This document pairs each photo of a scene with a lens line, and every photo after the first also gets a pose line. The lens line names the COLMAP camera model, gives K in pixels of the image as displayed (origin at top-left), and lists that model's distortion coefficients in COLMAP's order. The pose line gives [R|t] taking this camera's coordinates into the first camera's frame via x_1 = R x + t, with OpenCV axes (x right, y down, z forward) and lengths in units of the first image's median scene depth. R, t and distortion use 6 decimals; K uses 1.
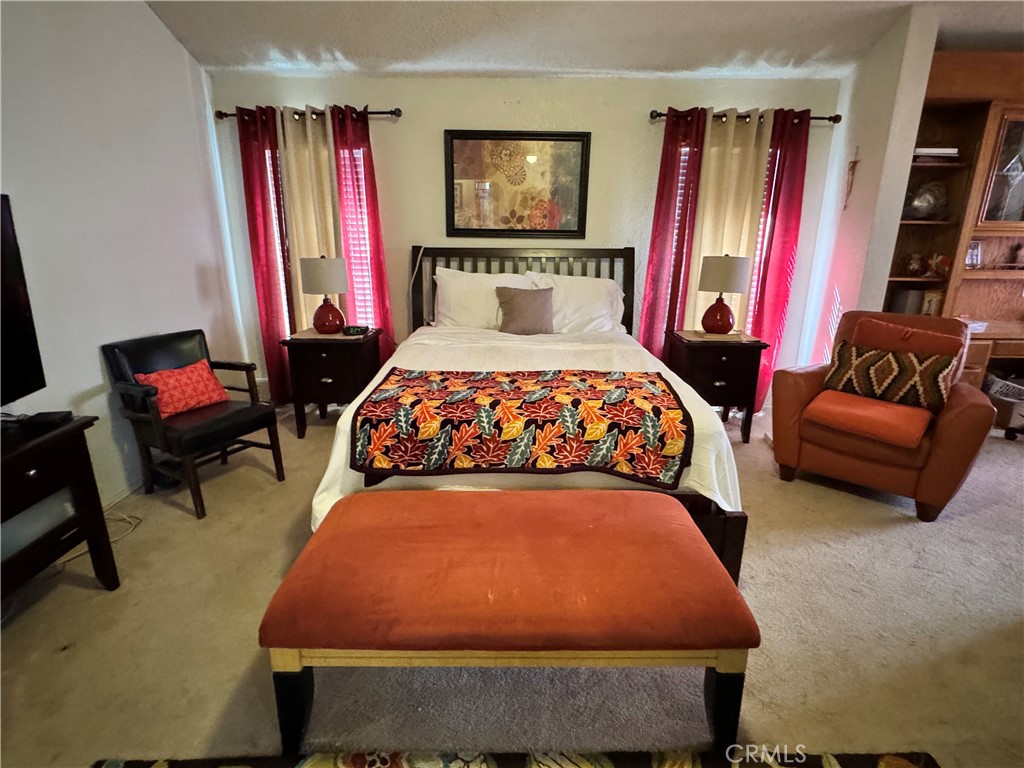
lens RADIAL K [[535.3, 0, 511.1], [0, 535.3, 385.6], [0, 0, 1]] dist [-0.000074, -0.003664]
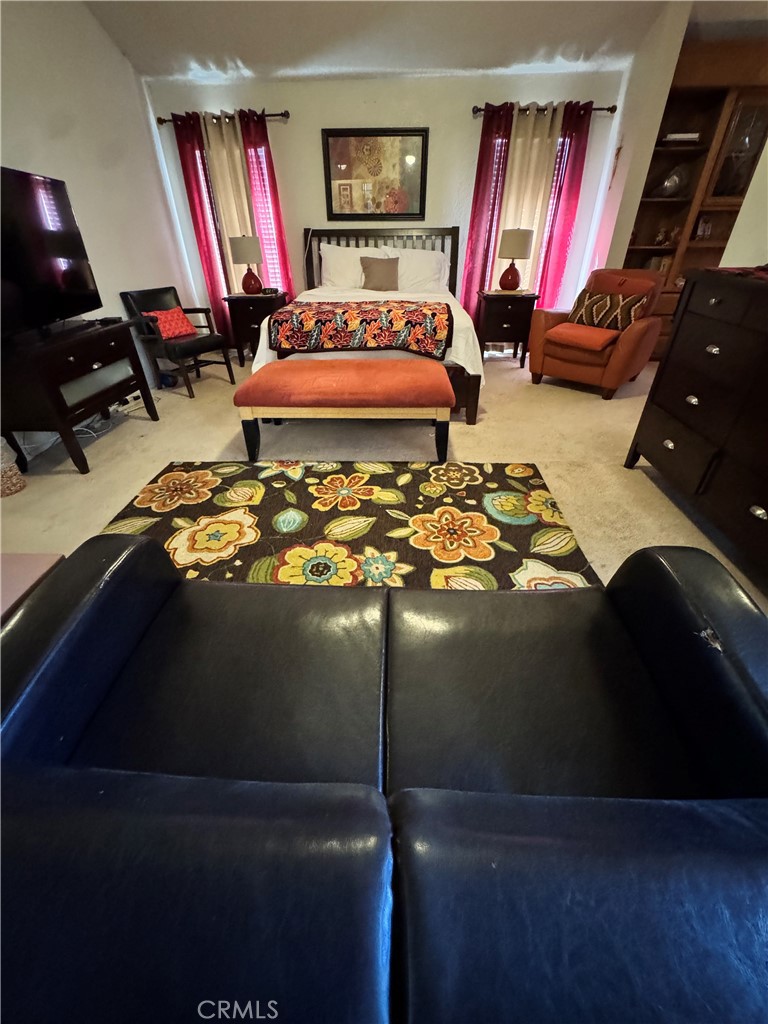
lens RADIAL K [[409.9, 0, 383.6], [0, 409.9, 508.6], [0, 0, 1]] dist [-0.003991, 0.000669]
pose [[0.998898, 0.010220, -0.045799, 0.098269], [0.003913, 0.954459, 0.298317, 0.147730], [0.046762, -0.298167, 0.953367, -0.298397]]
